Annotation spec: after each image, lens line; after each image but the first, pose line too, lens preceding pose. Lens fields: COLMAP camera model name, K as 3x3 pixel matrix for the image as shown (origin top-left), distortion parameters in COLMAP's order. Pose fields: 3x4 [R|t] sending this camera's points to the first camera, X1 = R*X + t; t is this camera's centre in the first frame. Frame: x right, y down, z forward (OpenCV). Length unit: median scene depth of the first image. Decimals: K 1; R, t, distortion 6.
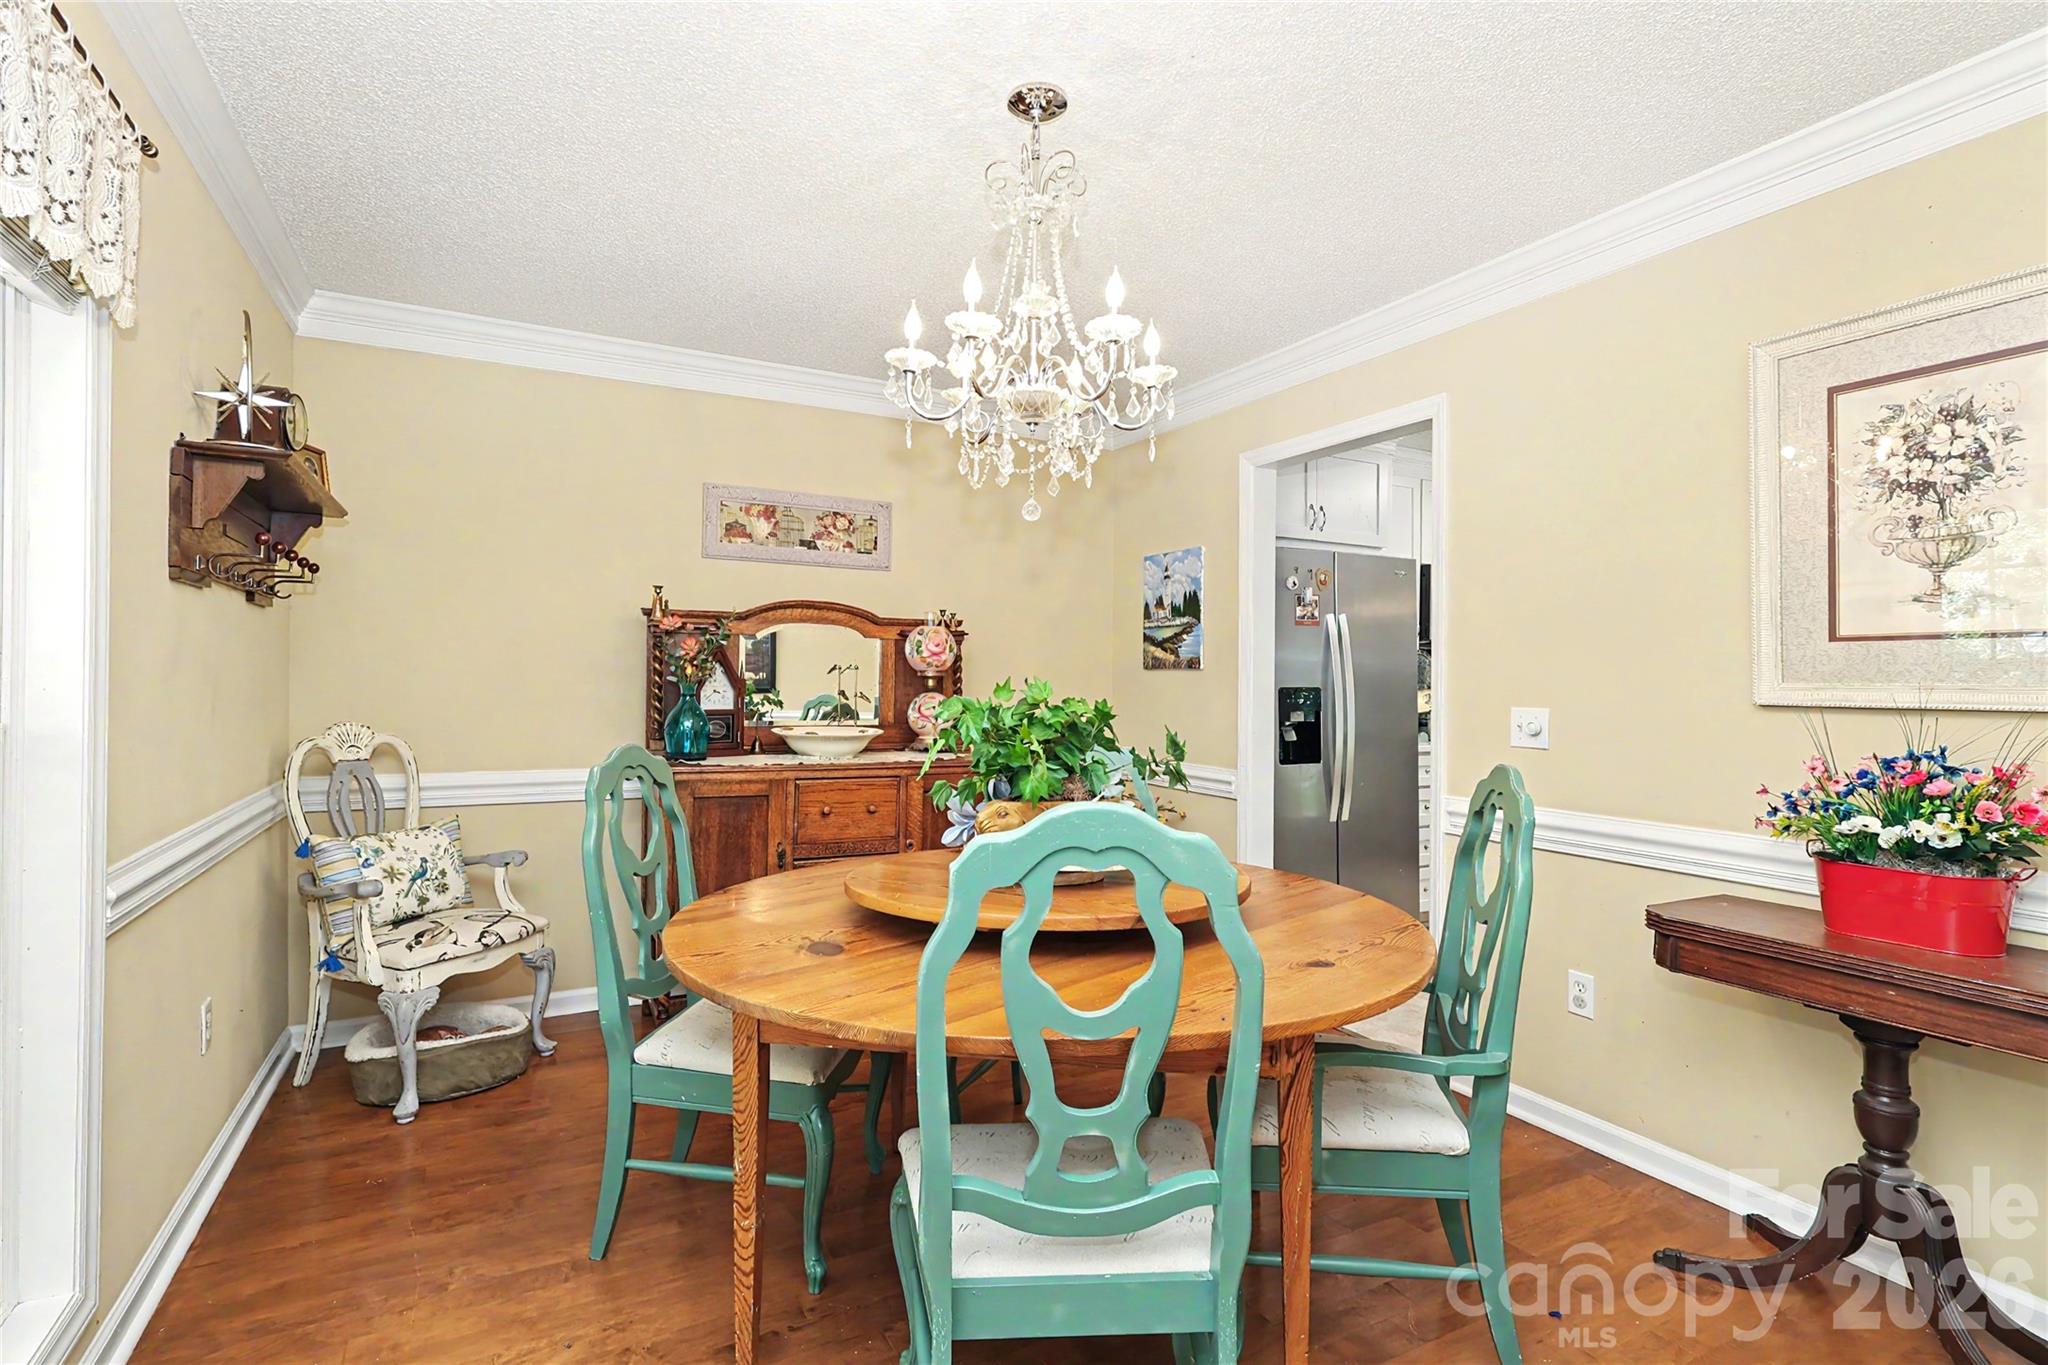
lens RADIAL K [[972.0, 0, 1026.6], [0, 972.0, 679.3], [0, 0, 1]] dist [-0.001181, 0.002364]
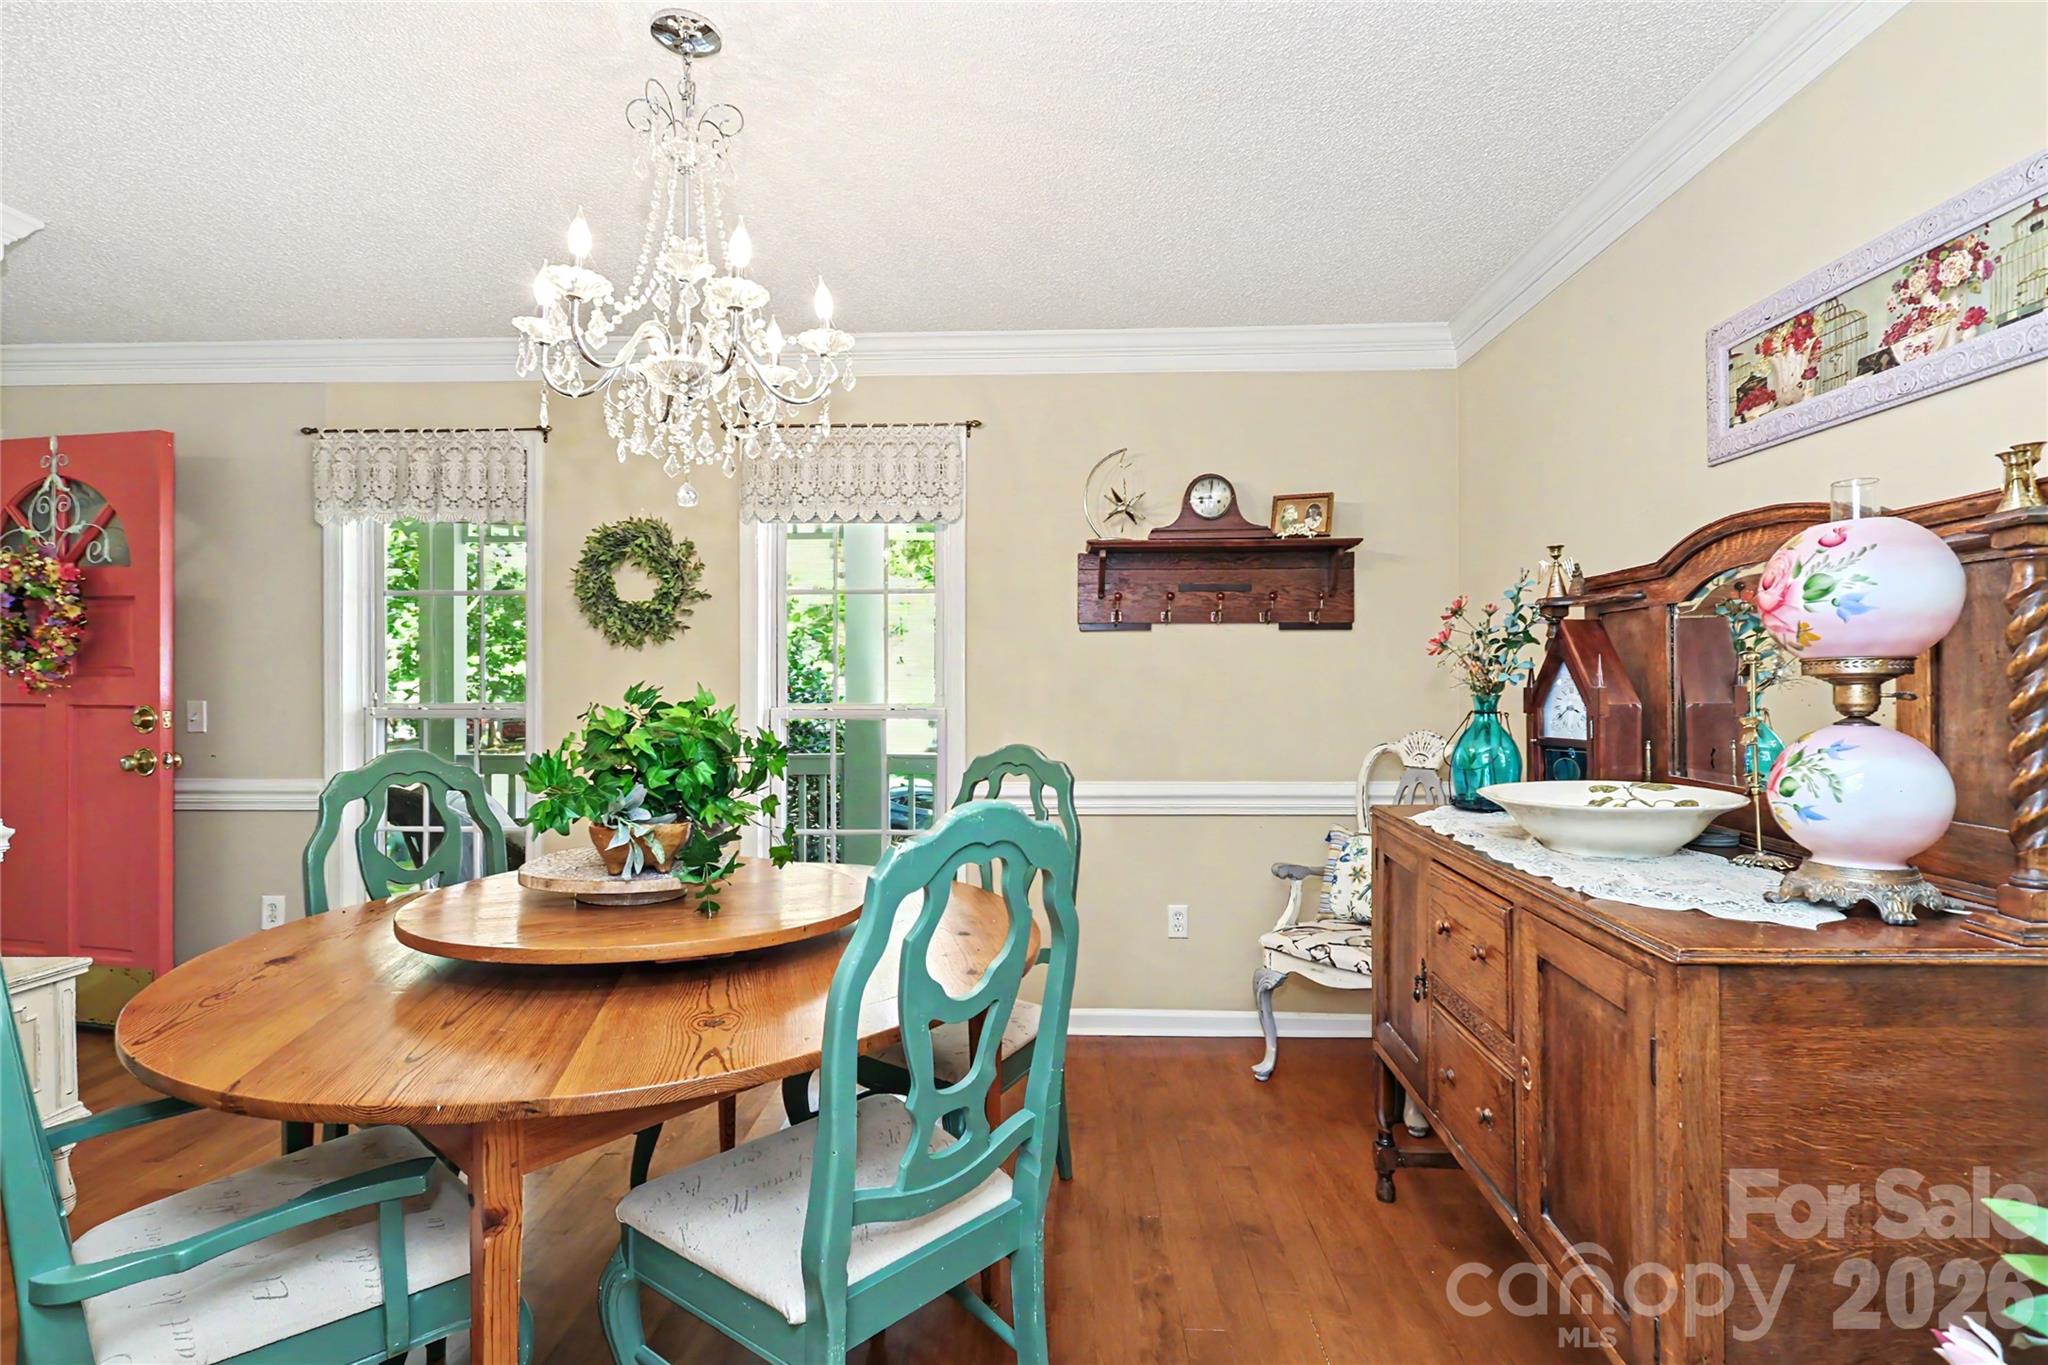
lens RADIAL K [[972.0, 0, 1032.4], [0, 972.0, 683.3], [0, 0, 1]] dist [-0.001181, 0.002364]
pose [[-0.514625, -0.009608, -0.857361, 0.324971], [-0.000374, 0.999940, -0.010981, 0.003495], [0.857415, -0.005330, -0.514598, 0.923825]]
